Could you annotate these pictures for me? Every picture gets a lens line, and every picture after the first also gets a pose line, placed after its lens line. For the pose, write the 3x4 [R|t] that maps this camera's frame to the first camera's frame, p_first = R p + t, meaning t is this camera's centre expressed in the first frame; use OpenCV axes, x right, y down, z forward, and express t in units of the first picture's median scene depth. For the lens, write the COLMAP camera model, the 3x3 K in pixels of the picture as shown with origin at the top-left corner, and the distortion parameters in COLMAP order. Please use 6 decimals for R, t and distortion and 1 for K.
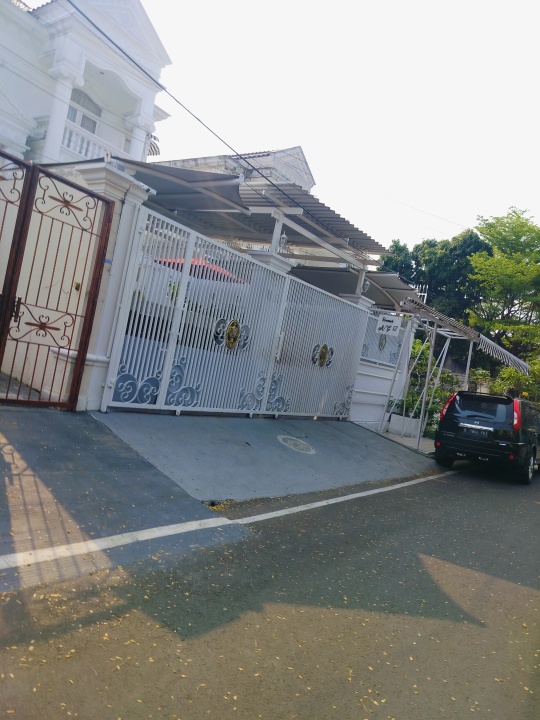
lens RADIAL K [[494.2, 0, 245.6], [0, 494.2, 350.7], [0, 0, 1]] dist [0.071196, -0.006979]
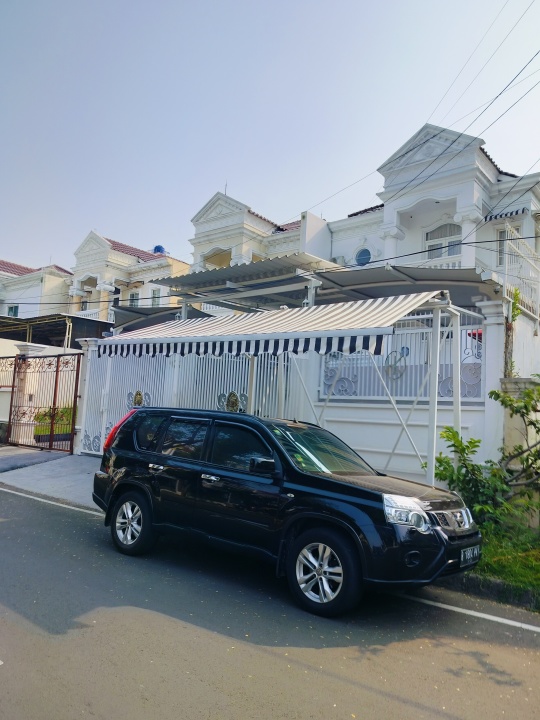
lens RADIAL K [[494.2, 0, 245.6], [0, 494.2, 350.7], [0, 0, 1]] dist [0.071196, -0.006979]
pose [[0.026934, -0.322277, -0.946262, 1.436895], [-0.039480, 0.945524, -0.323150, 0.288283], [0.998857, 0.046062, 0.012743, 1.339742]]
